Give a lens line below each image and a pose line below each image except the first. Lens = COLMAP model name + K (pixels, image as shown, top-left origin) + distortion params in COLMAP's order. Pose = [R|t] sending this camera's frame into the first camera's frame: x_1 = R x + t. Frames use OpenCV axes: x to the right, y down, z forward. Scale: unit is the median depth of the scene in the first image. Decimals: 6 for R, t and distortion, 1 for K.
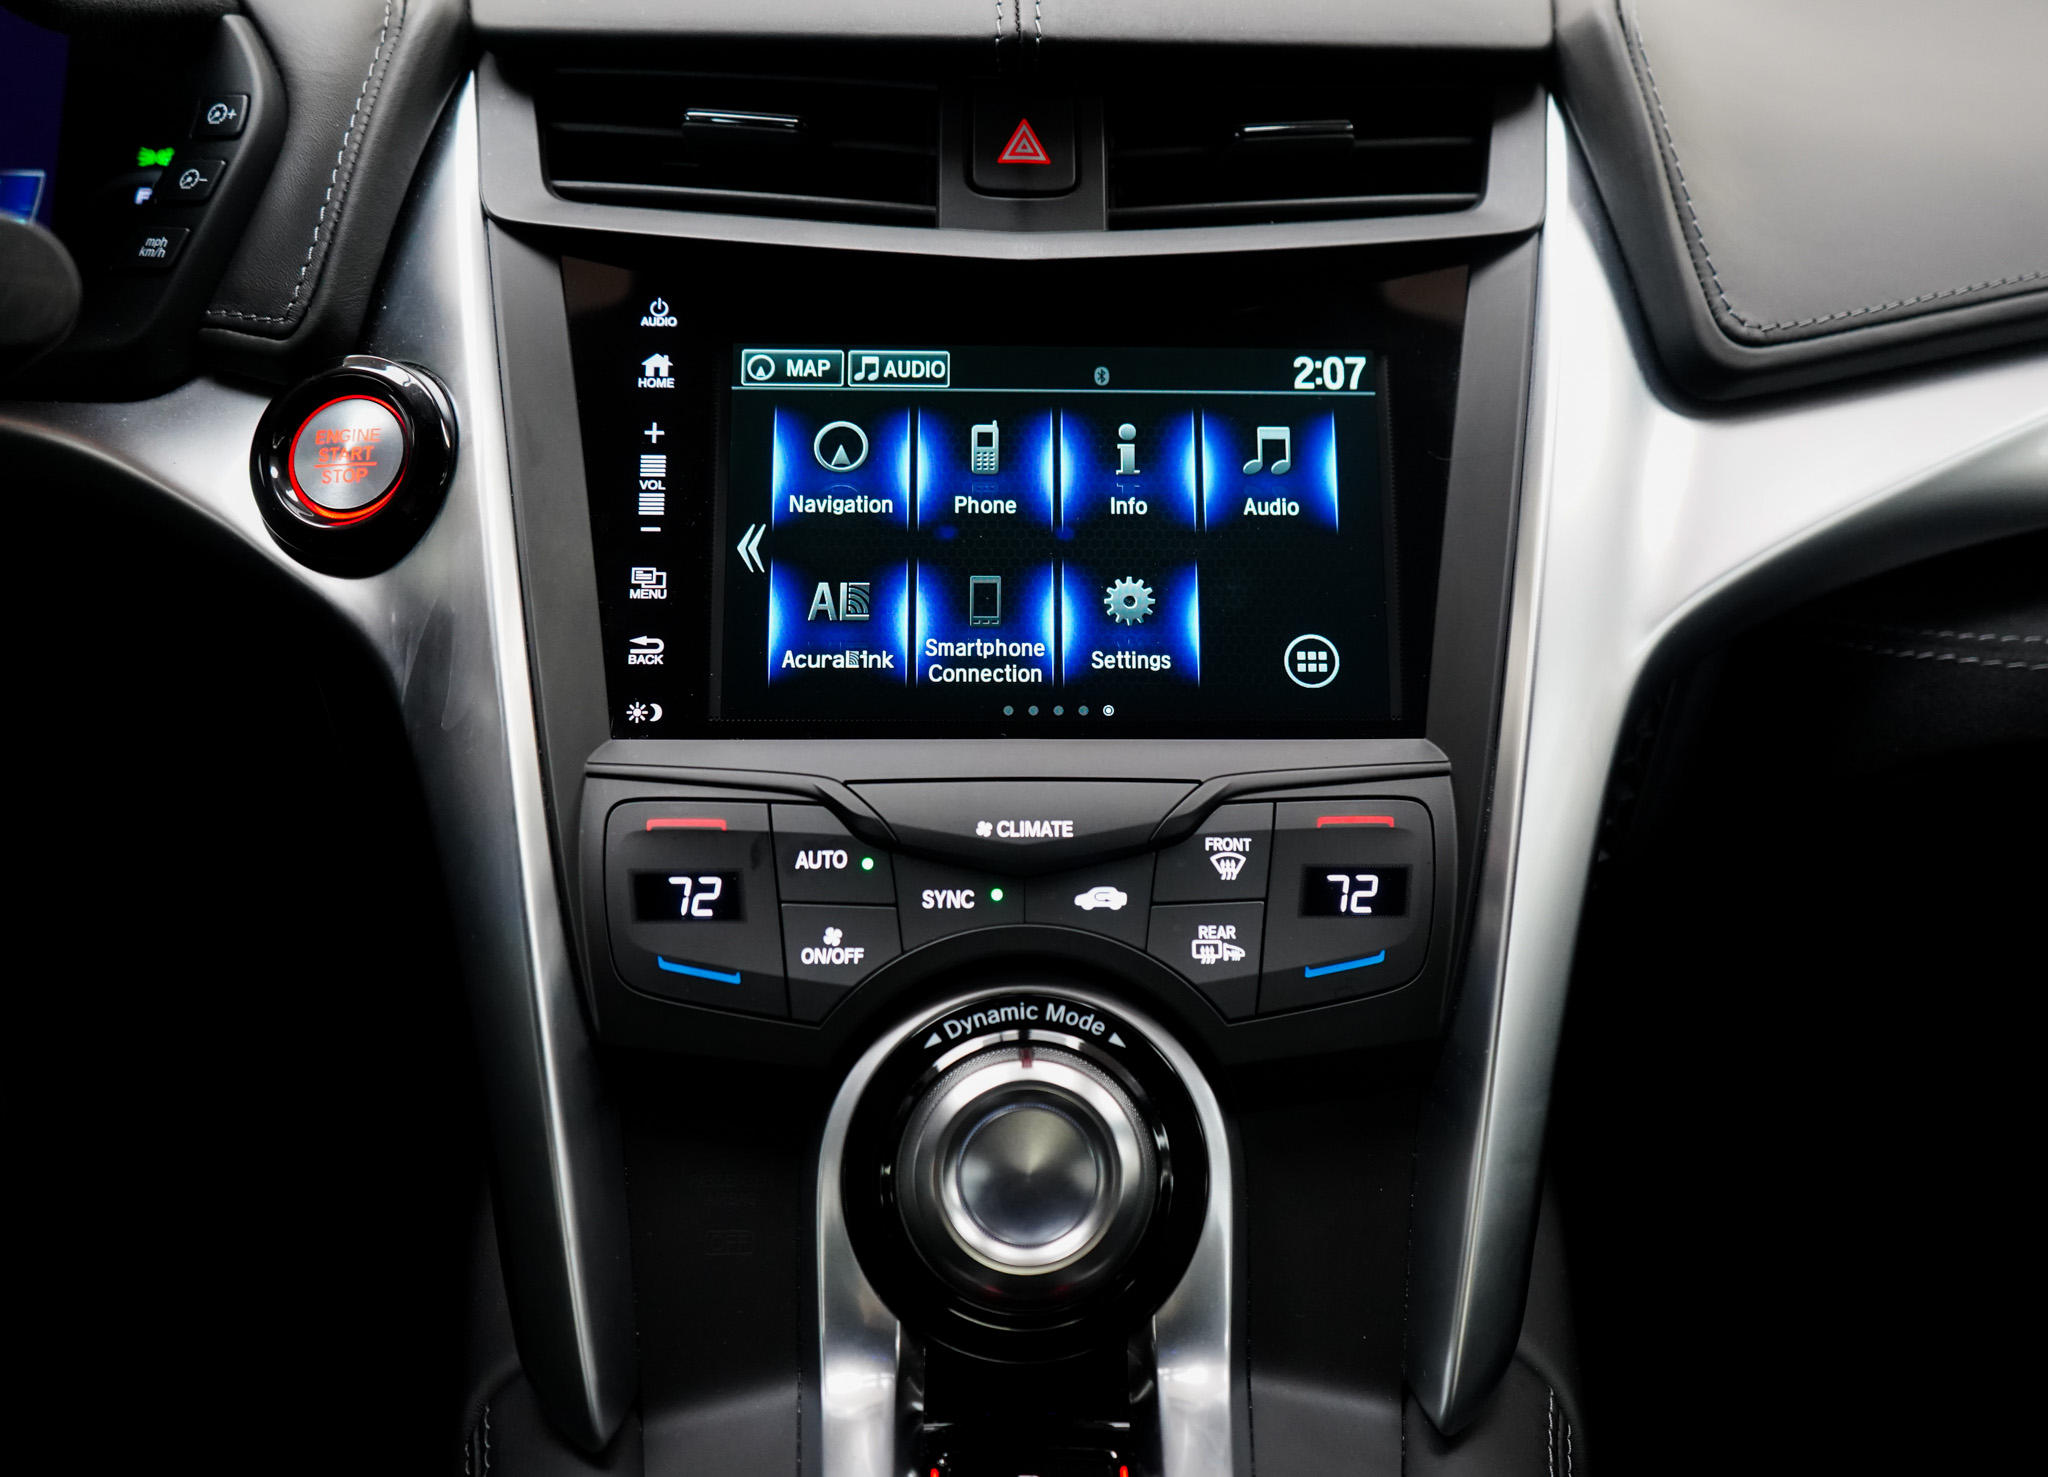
lens RADIAL K [[2008.5, 0, 1100.5], [0, 2008.5, 742.3], [0, 0, 1]] dist [0.010106, 0.000680]
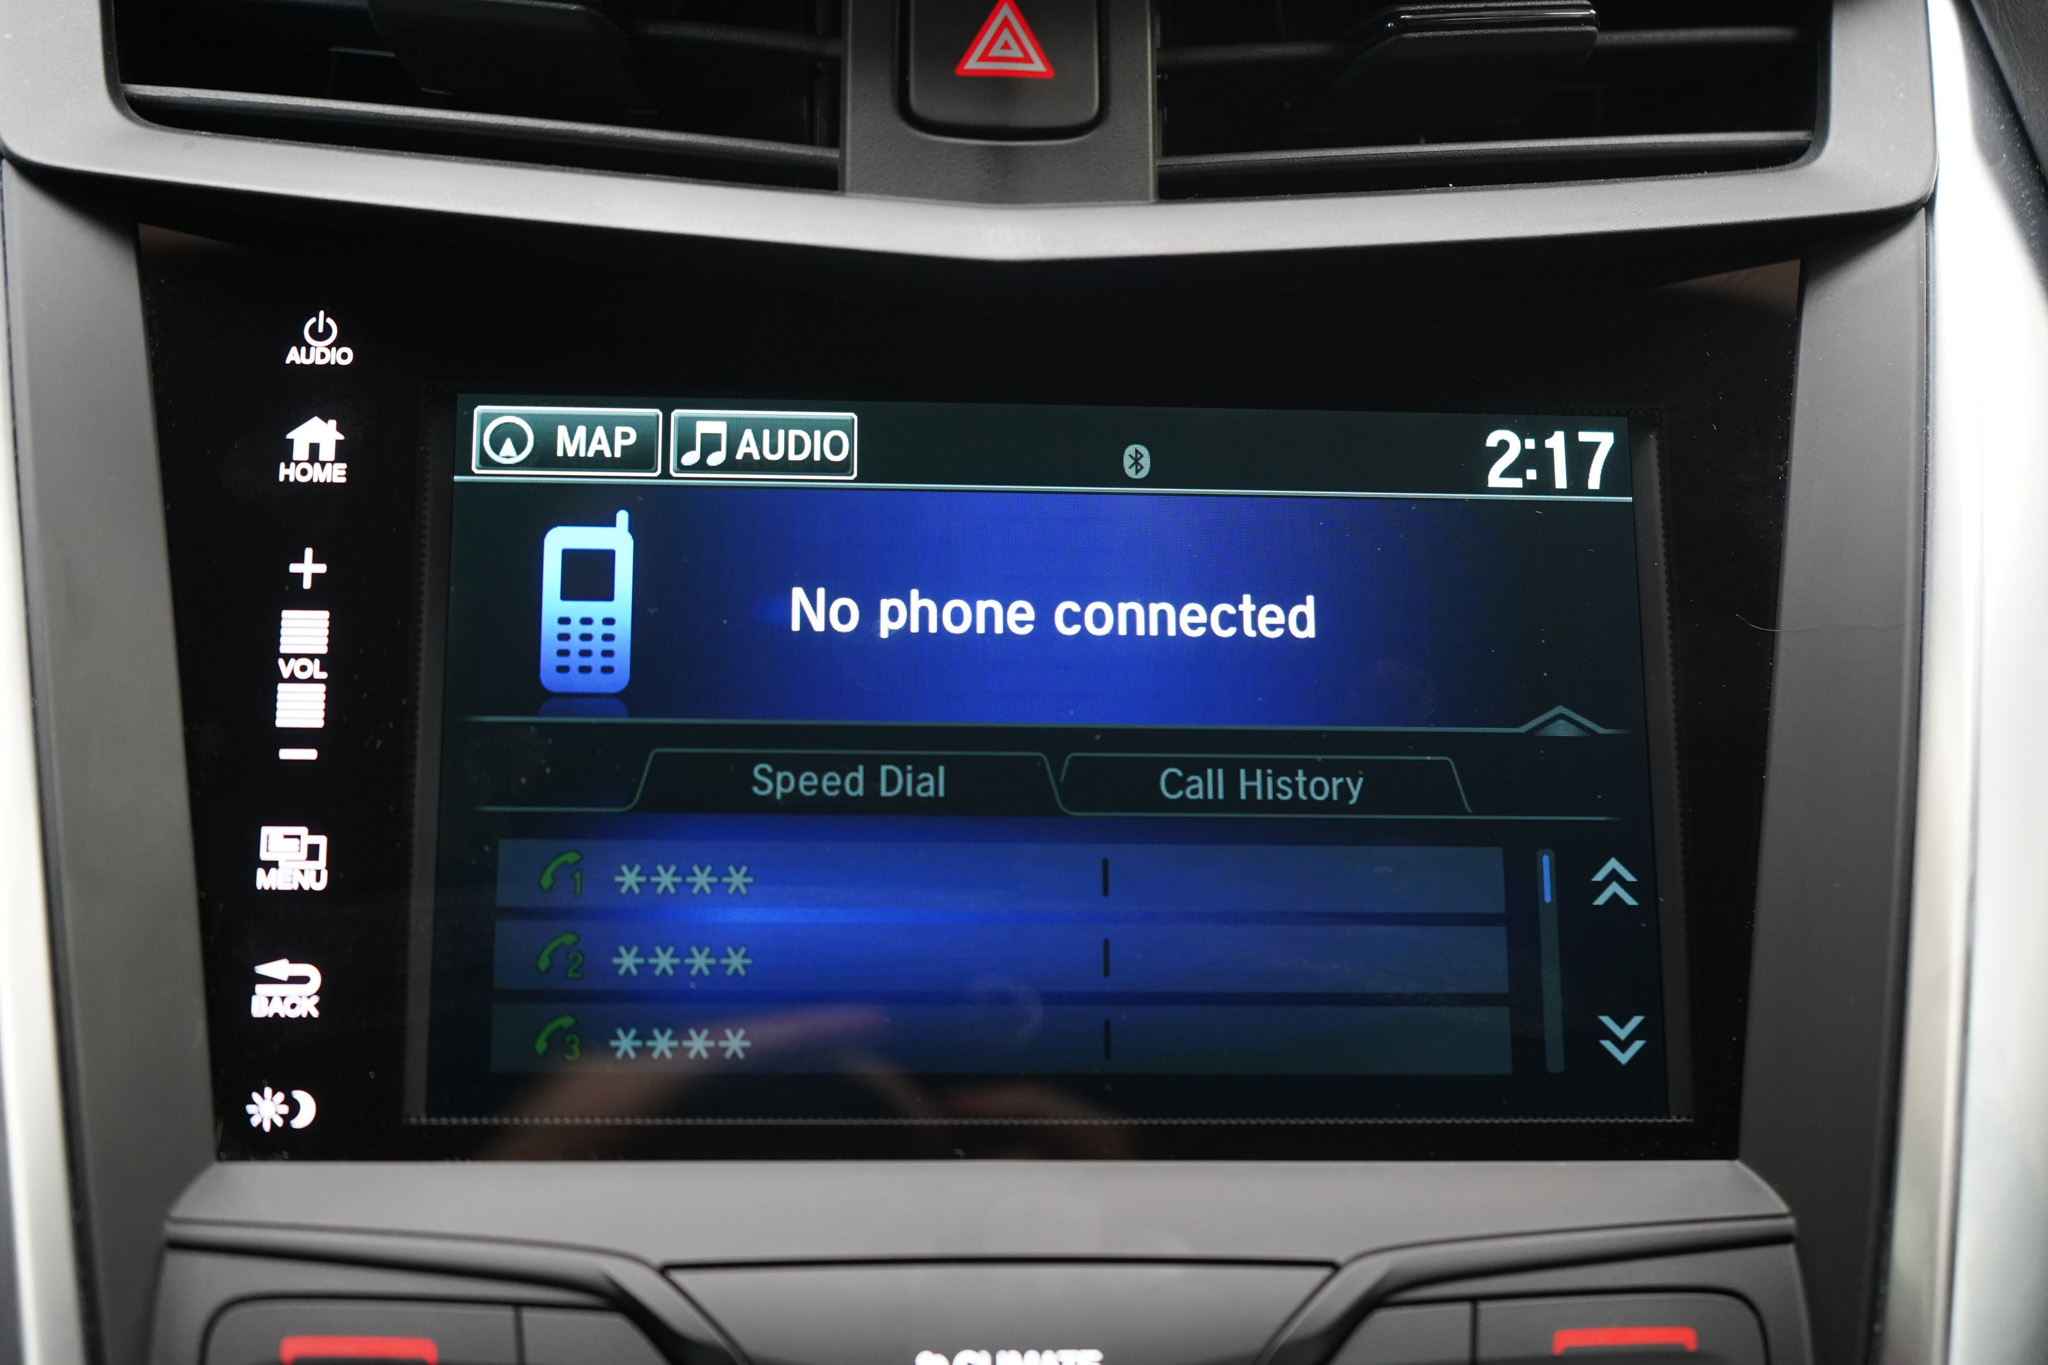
lens RADIAL K [[2824.0, 0, 1024.0], [0, 2824.0, 682.5], [0, 0, 1]] dist [0.003370, -0.126746]
pose [[0.999504, 0.012489, 0.028894, -0.052554], [-0.012428, 0.999920, -0.002262, -0.123435], [-0.028920, 0.001901, 0.999580, 0.242682]]
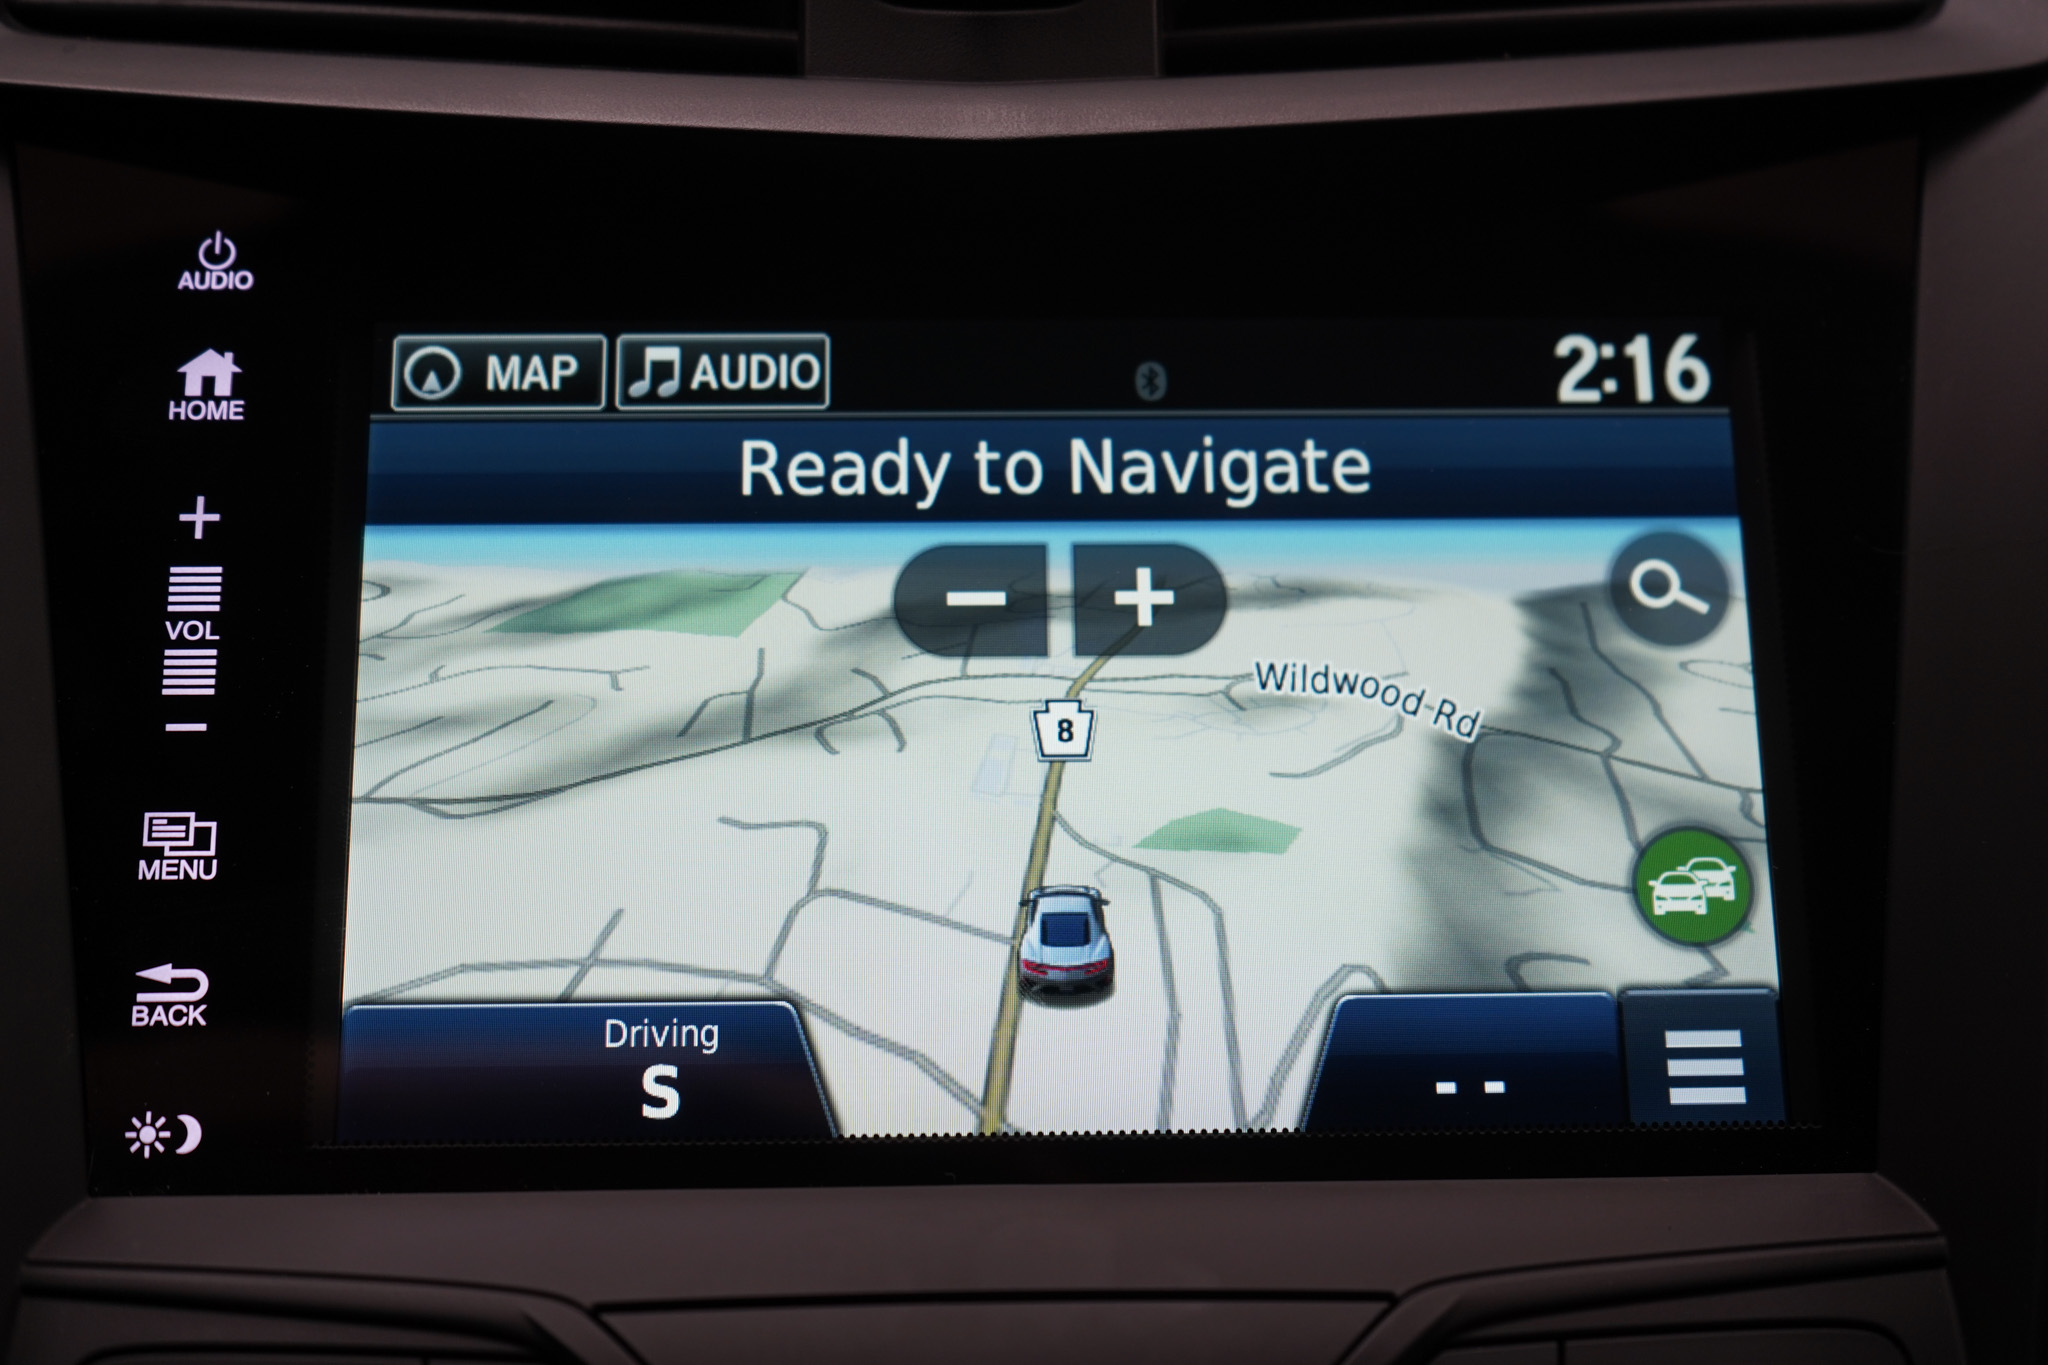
lens RADIAL K [[2824.0, 0, 1024.0], [0, 2824.0, 682.5], [0, 0, 1]] dist [0.003370, -0.126746]
pose [[0.999751, -0.009584, -0.020137, -0.016980], [0.008669, 0.998947, -0.045052, -0.083751], [0.020548, 0.044866, 0.998782, 0.346942]]
